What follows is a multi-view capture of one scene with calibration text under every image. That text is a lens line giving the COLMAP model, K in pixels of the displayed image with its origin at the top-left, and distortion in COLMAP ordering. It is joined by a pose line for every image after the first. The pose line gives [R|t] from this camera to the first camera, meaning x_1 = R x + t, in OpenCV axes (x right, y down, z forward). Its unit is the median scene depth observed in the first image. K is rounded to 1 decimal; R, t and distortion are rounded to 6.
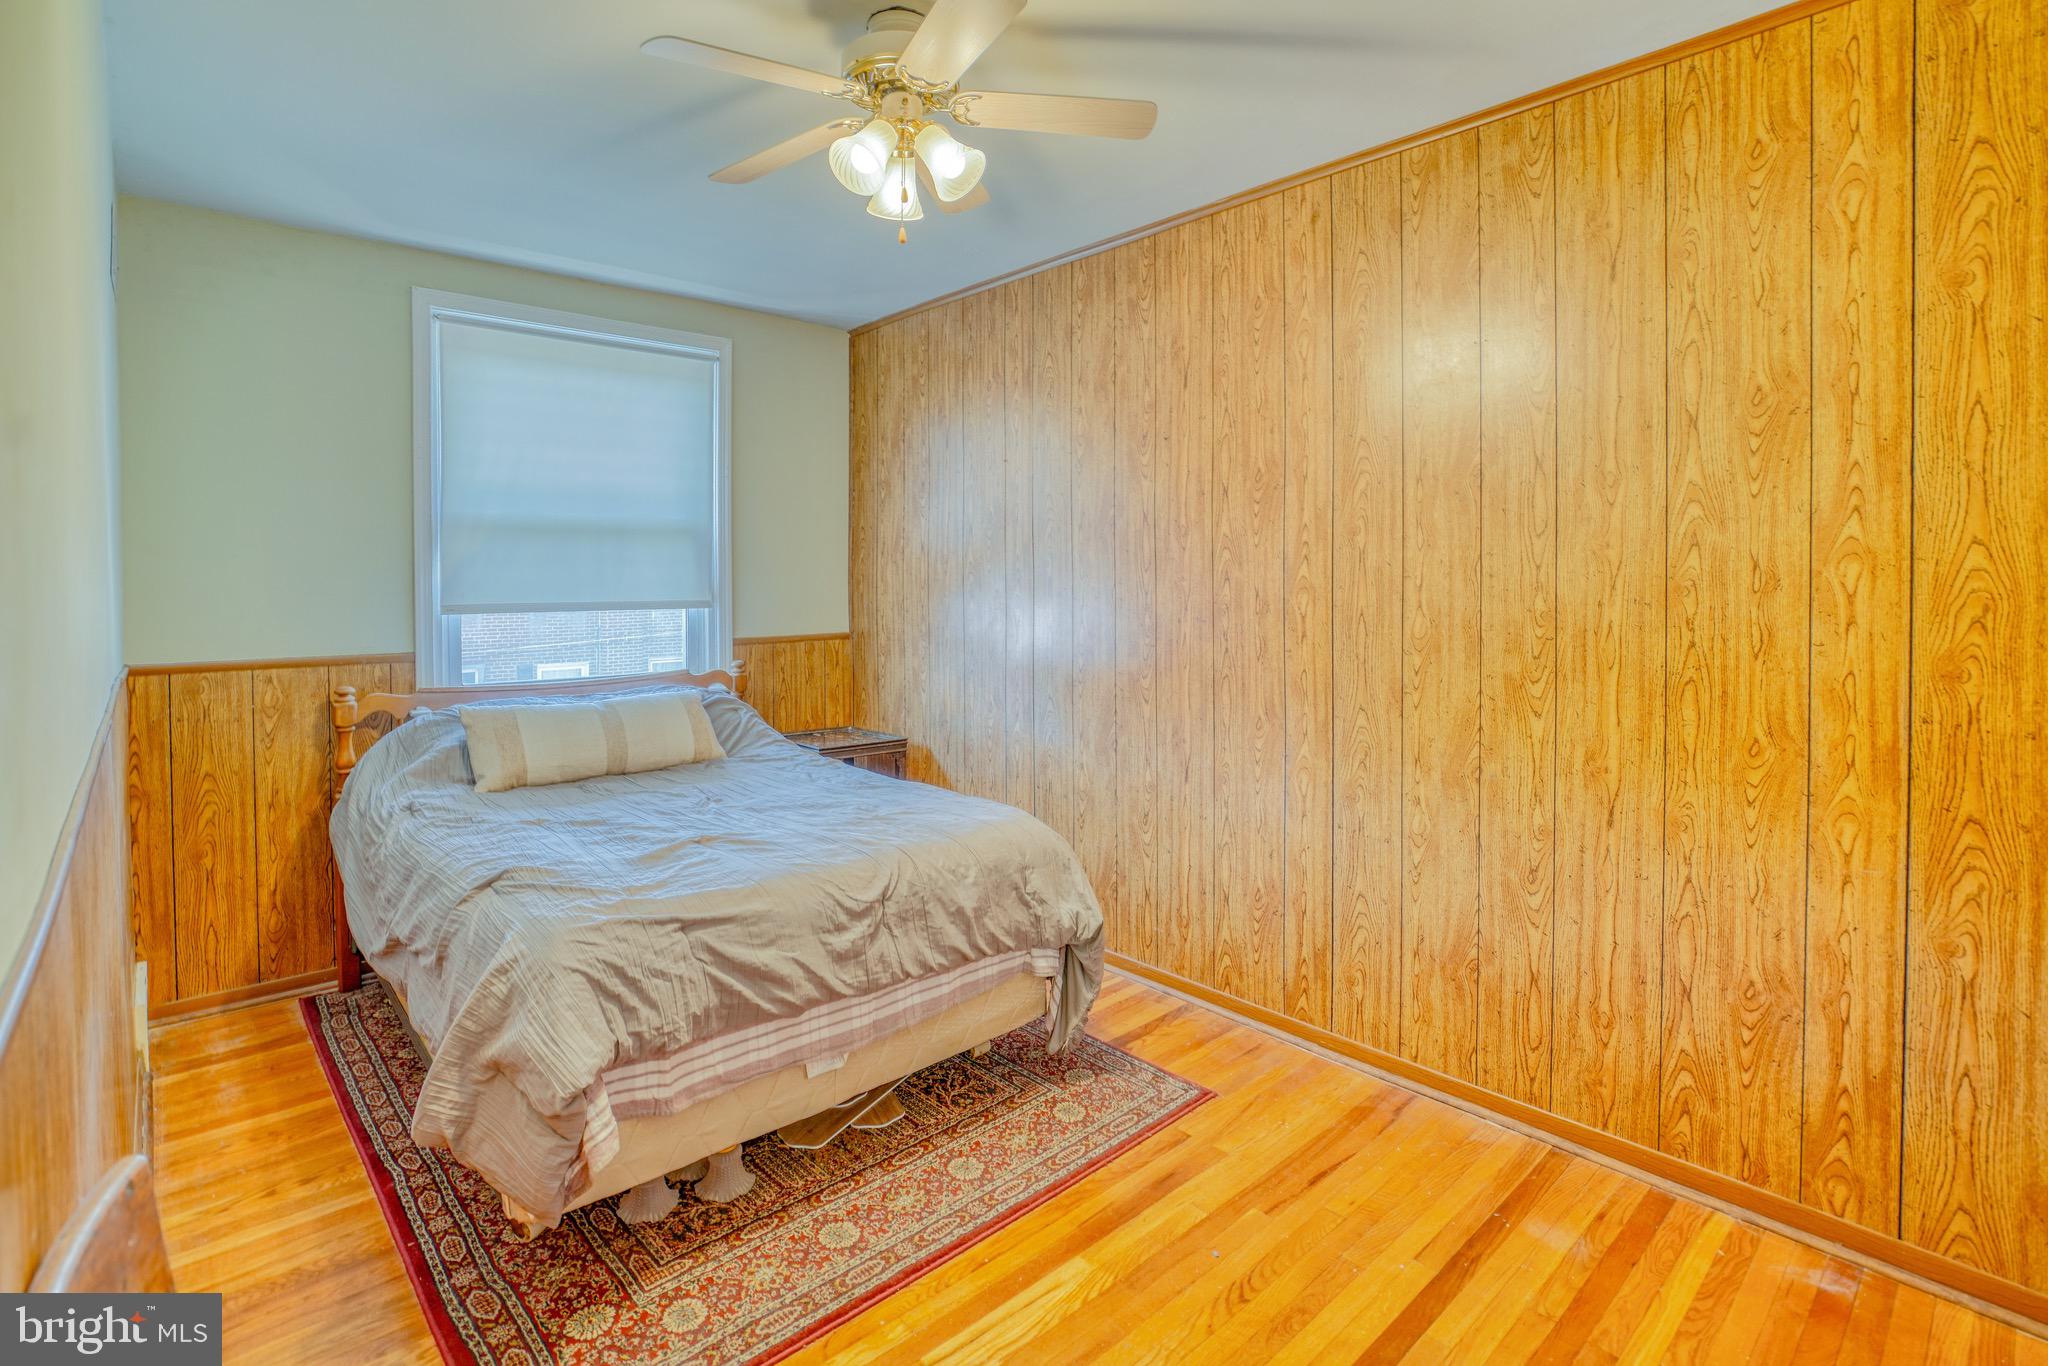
lens RADIAL K [[995.1, 0, 1026.5], [0, 995.1, 719.4], [0, 0, 1]] dist [-0.068322, 0.032033]
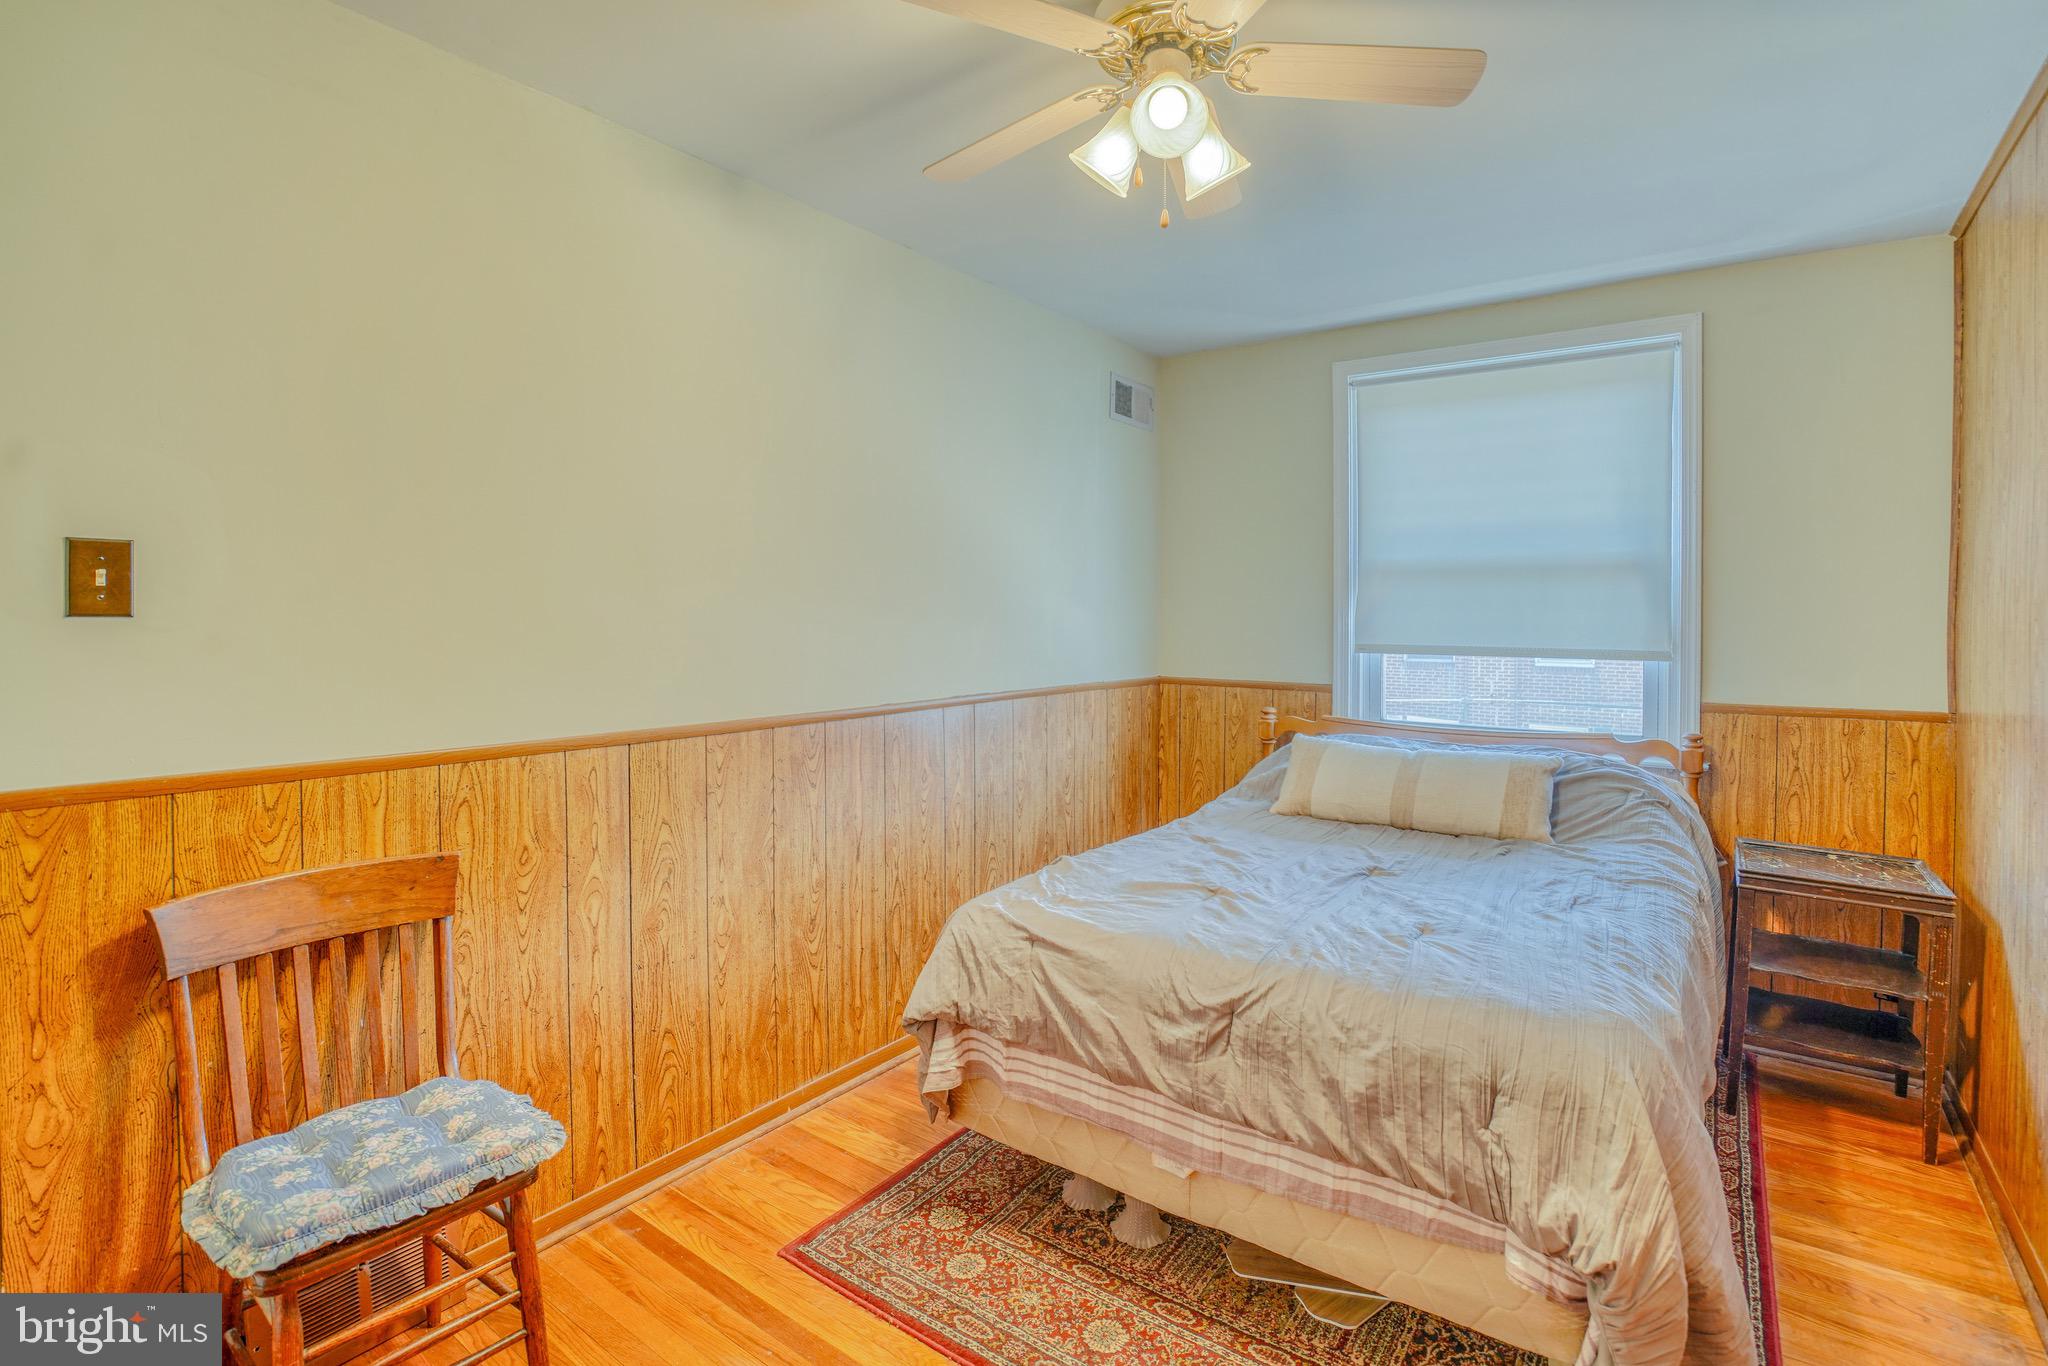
lens RADIAL K [[943.4, 0, 995.0], [0, 943.4, 698.5], [0, 0, 1]] dist [-0.058118, 0.032885]
pose [[0.177467, 0.086419, -0.980325, 0.538408], [-0.139026, 0.988349, 0.061959, -0.095144], [0.974257, 0.125295, 0.187414, 0.601890]]
